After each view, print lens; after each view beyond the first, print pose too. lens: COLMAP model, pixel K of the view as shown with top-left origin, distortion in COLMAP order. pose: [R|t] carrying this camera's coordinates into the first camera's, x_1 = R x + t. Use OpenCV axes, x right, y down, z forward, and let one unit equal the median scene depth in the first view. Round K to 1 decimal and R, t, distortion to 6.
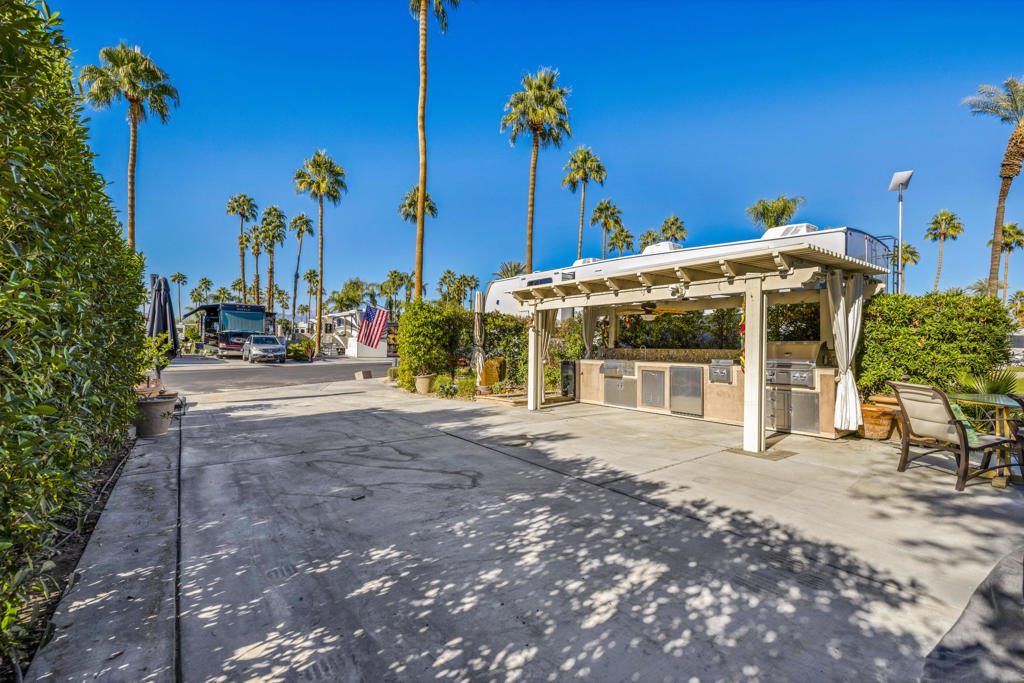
lens RADIAL K [[438.9, 0, 508.8], [0, 438.9, 339.5], [0, 0, 1]] dist [0.001334, 0.000138]
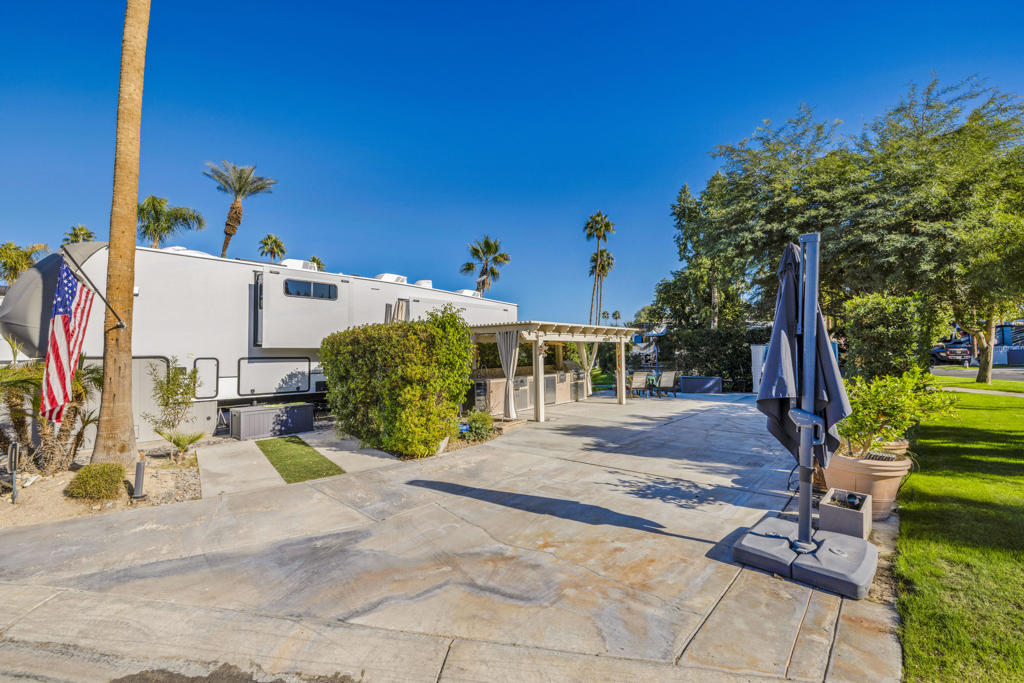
lens RADIAL K [[438.9, 0, 508.6], [0, 438.9, 337.7], [0, 0, 1]] dist [0.001334, 0.000138]
pose [[-0.201795, 0.027137, 0.979052, -1.230559], [-0.002444, 0.999599, -0.028210, -0.041820], [-0.979425, -0.008085, -0.201648, 1.454239]]
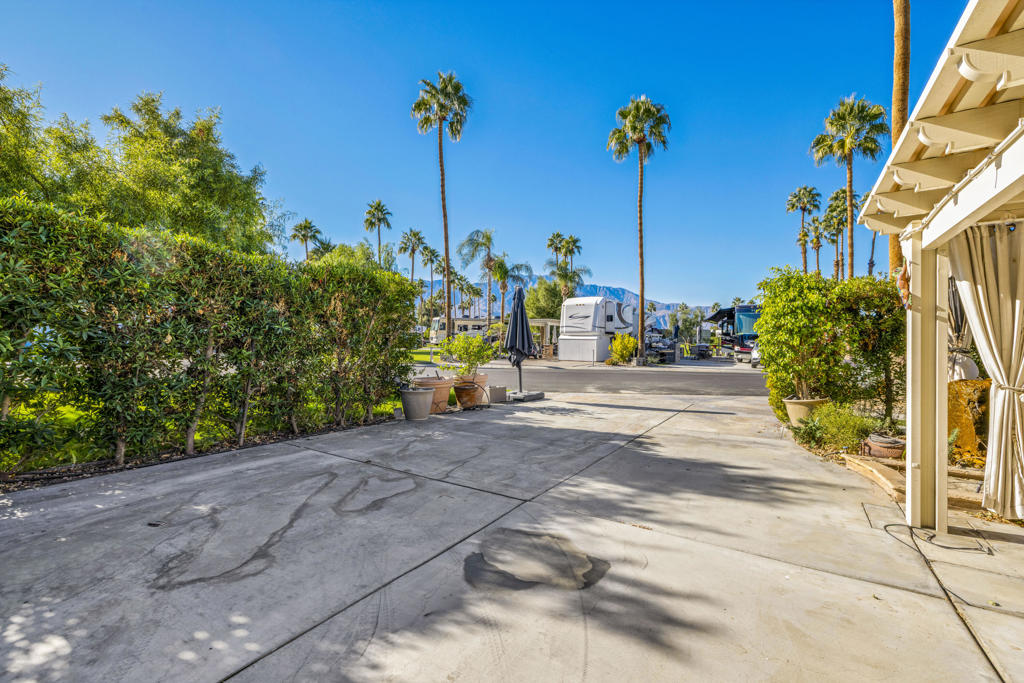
lens RADIAL K [[438.9, 0, 503.6], [0, 438.9, 335.0], [0, 0, 1]] dist [0.001334, 0.000138]
pose [[0.342416, -0.021676, -0.939298, 0.305468], [0.003501, 0.999756, -0.021795, 0.010254], [0.939542, 0.004174, 0.342409, 0.602861]]
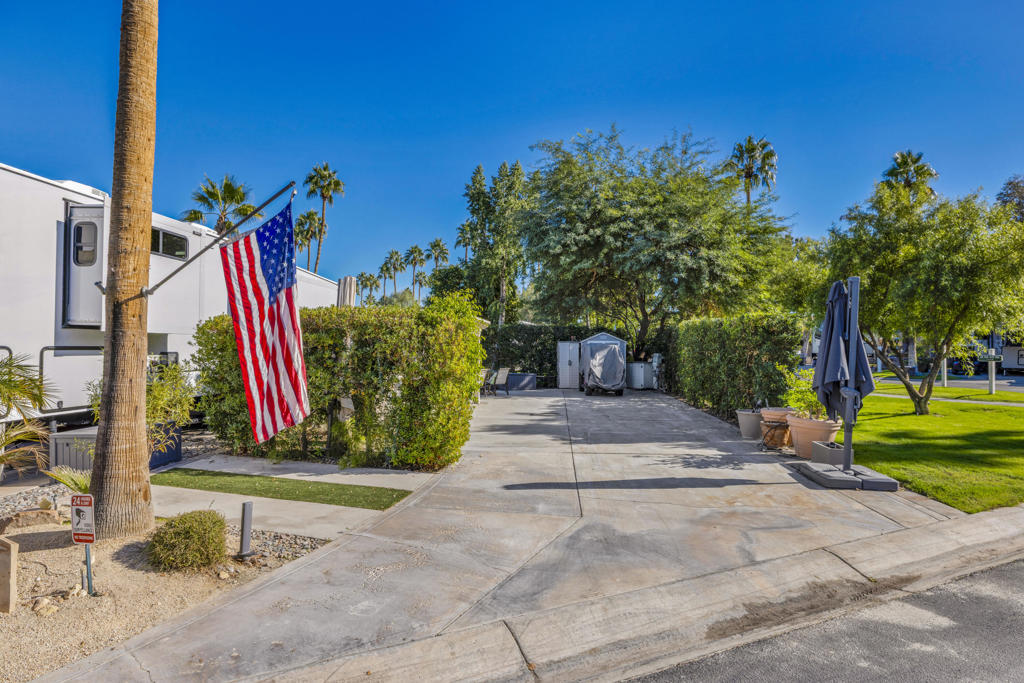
lens RADIAL K [[556.3, 0, 512.1], [0, 556.3, 340.2], [0, 0, 1]] dist [0.000765, -0.001068]
pose [[-0.751201, -0.006893, 0.660038, -1.039627], [-0.021735, 0.999662, -0.014297, -0.033367], [-0.659716, -0.025086, -0.751097, 2.090132]]
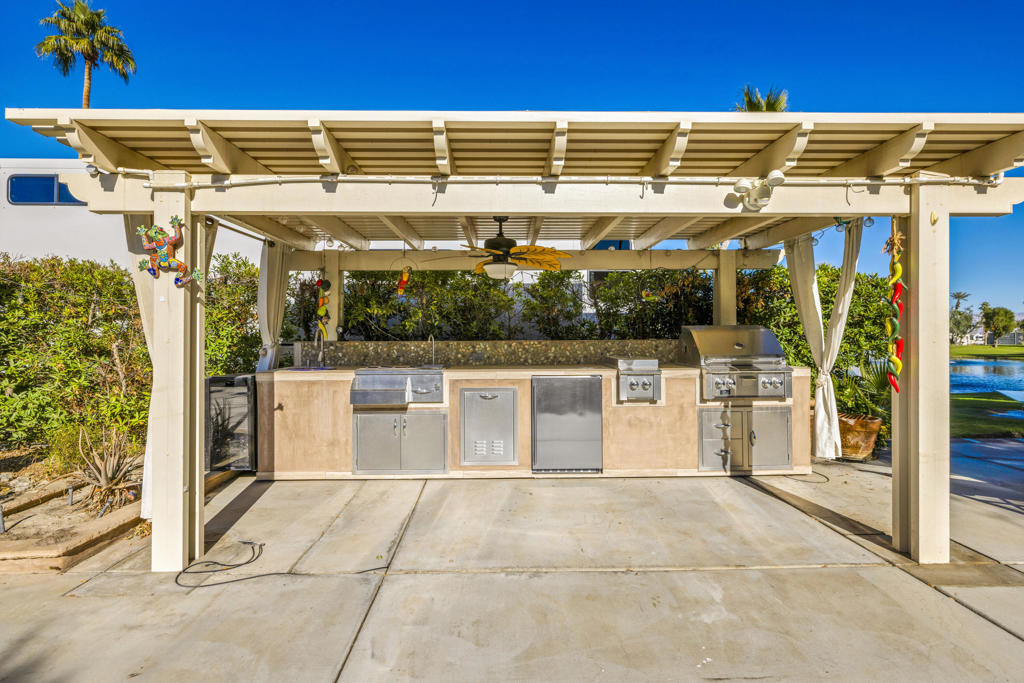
lens RADIAL K [[471.2, 0, 507.1], [0, 471.2, 335.1], [0, 0, 1]] dist [-0.005462, 0.001374]
pose [[0.585338, -0.007204, 0.810757, -0.068600], [-0.003696, 0.999926, 0.011554, 0.009039], [-0.810781, -0.009759, 0.585269, 0.713792]]
